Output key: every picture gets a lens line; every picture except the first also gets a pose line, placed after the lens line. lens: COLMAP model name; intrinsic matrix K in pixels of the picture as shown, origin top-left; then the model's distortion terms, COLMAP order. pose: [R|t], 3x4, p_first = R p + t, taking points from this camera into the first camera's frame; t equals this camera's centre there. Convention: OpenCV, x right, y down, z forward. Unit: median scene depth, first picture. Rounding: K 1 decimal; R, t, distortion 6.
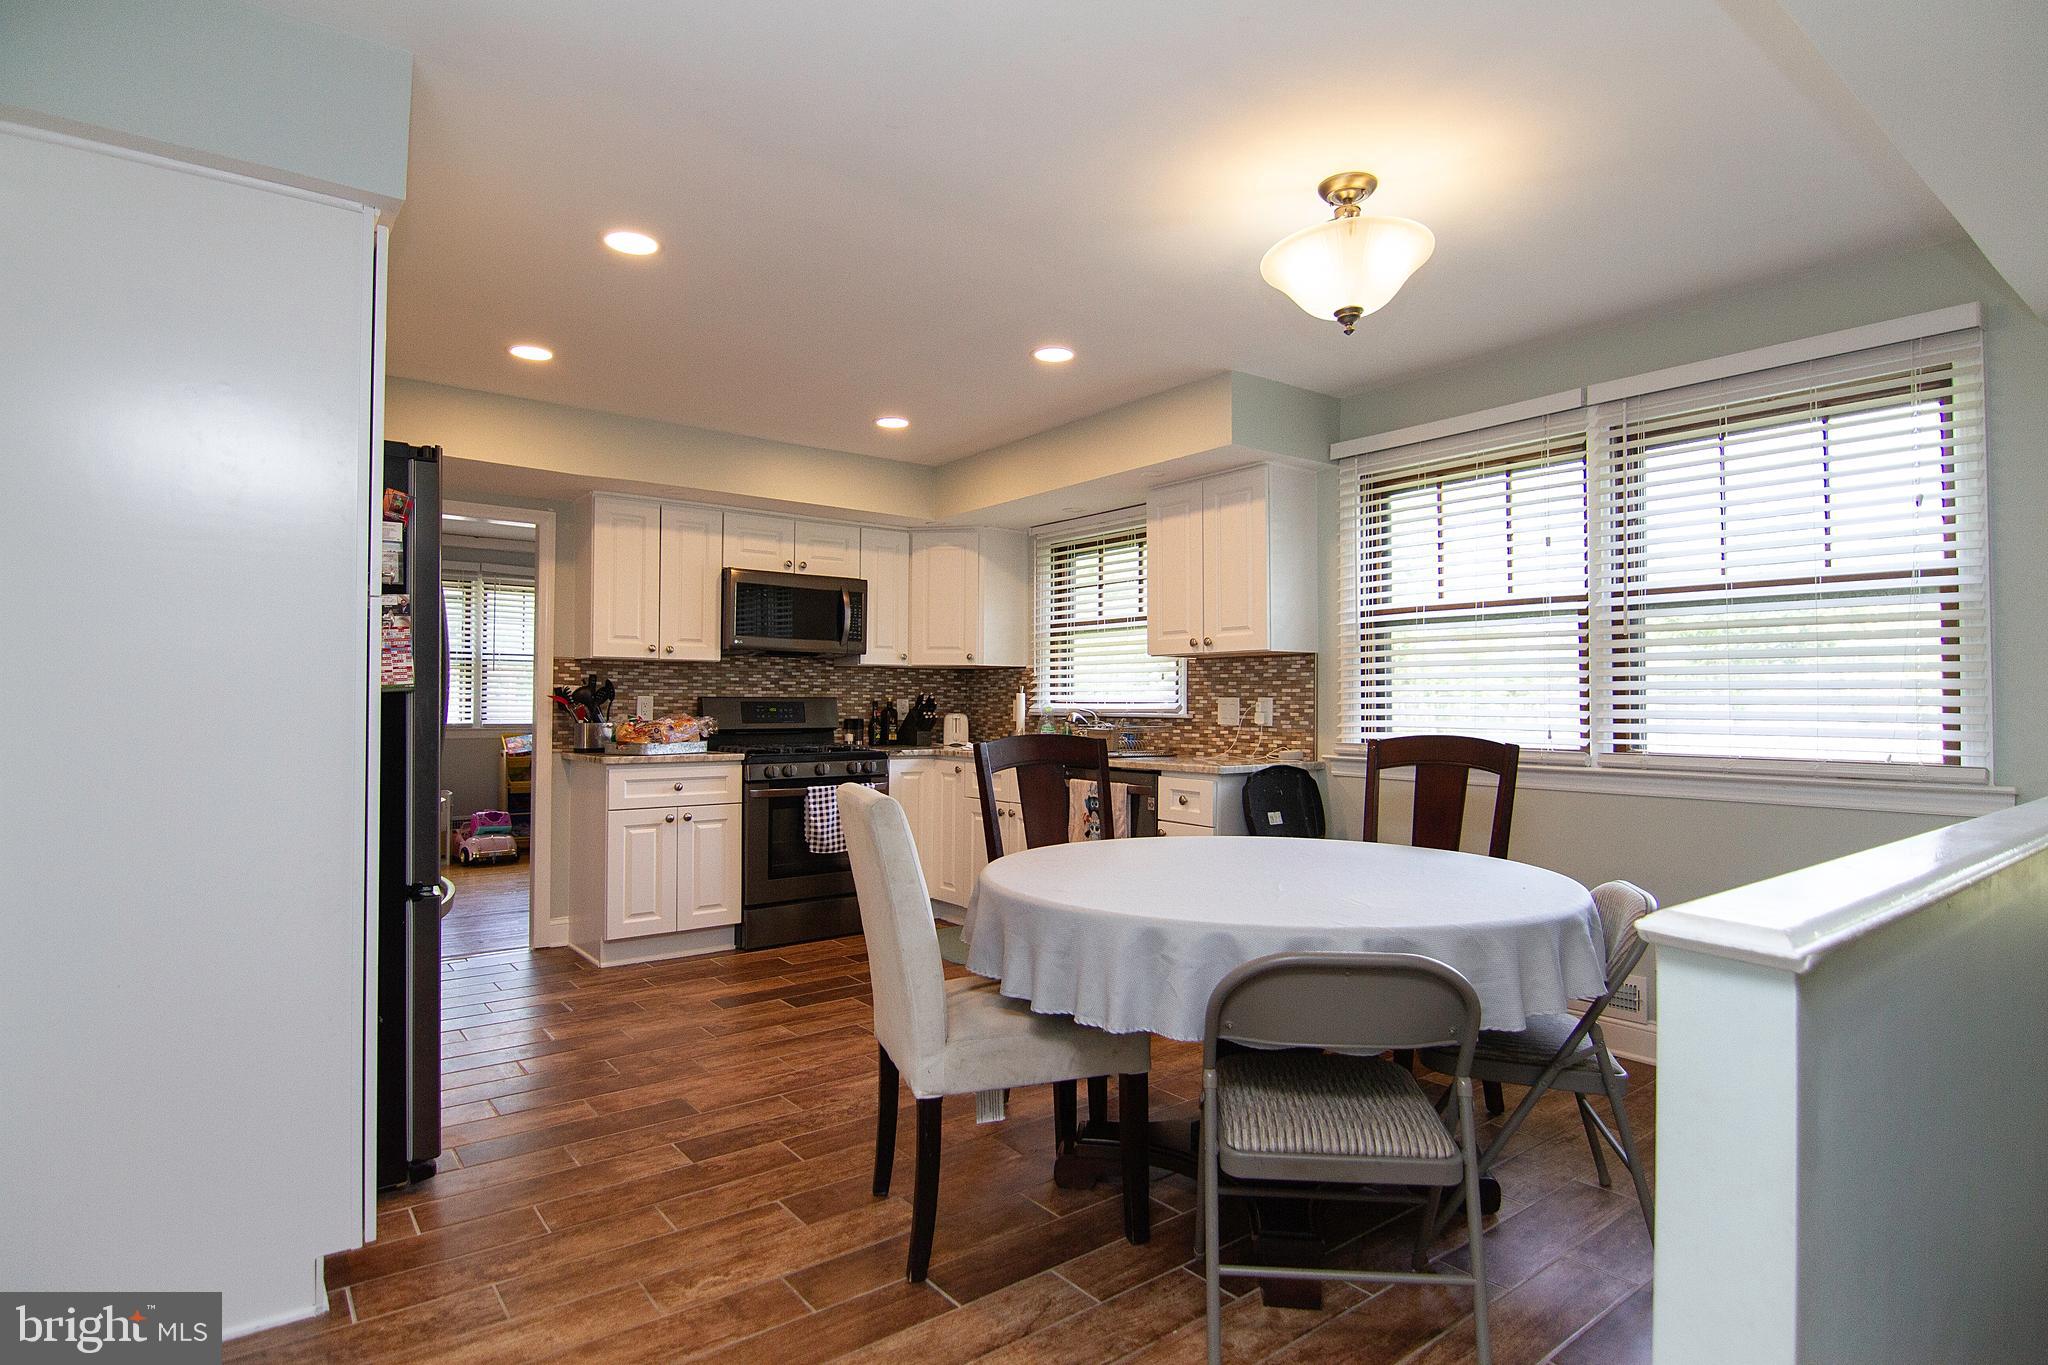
lens RADIAL K [[1052.4, 0, 1028.4], [0, 1052.4, 684.1], [0, 0, 1]] dist [-0.002063, -0.006054]
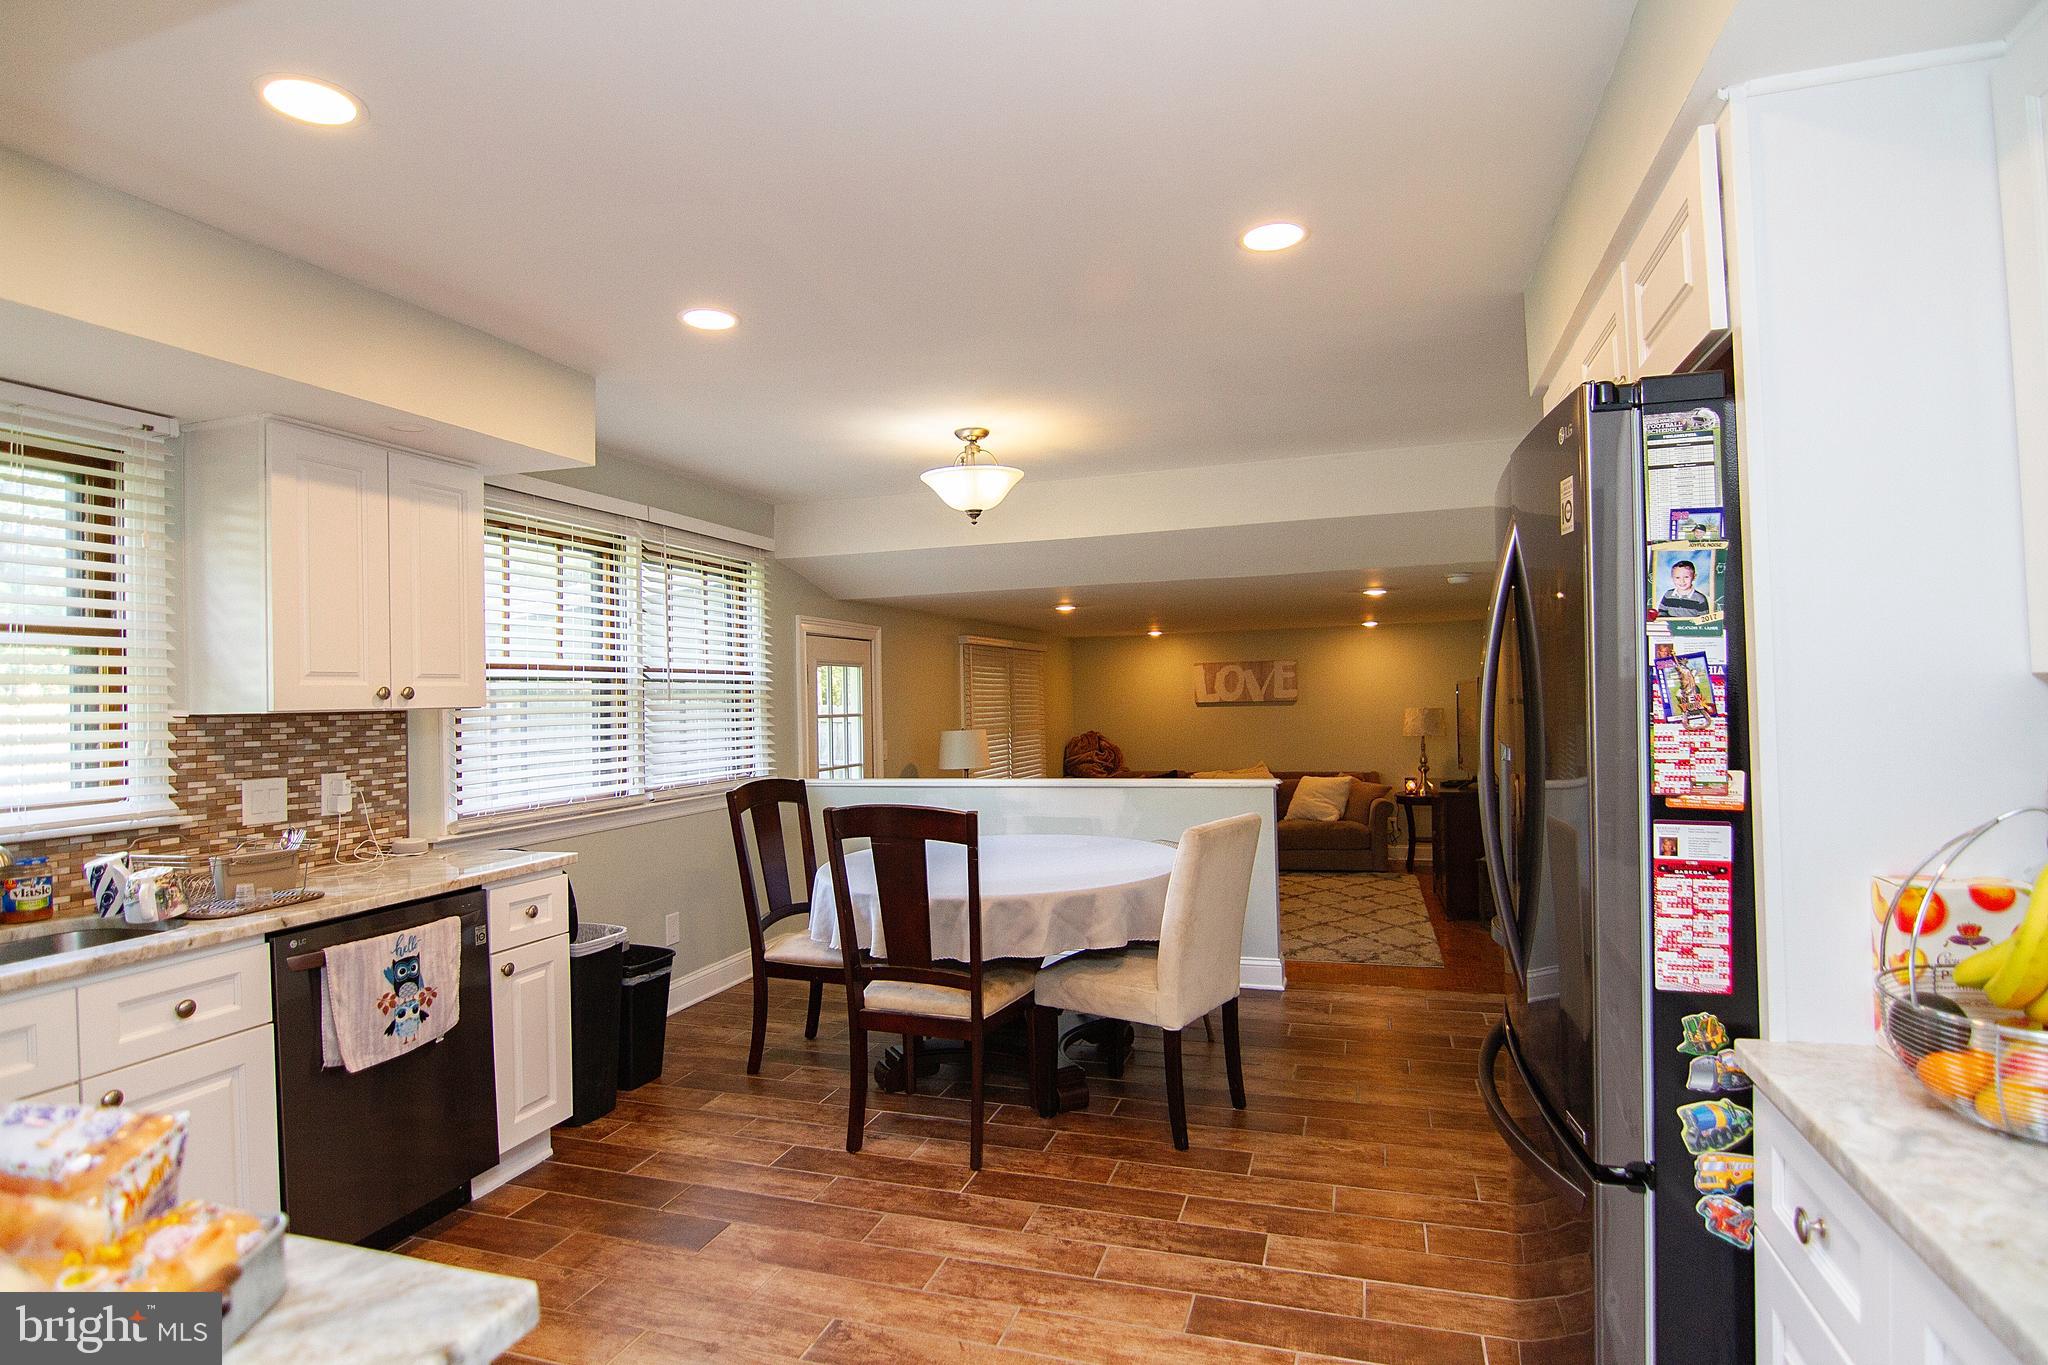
lens RADIAL K [[1052.4, 0, 1022.4], [0, 1052.4, 688.2], [0, 0, 1]] dist [-0.002063, -0.006054]
pose [[-0.559709, 0.019772, 0.828453, -0.607650], [0.008141, 0.999798, -0.018362, -0.027326], [-0.828649, -0.003533, -0.559757, 1.039980]]
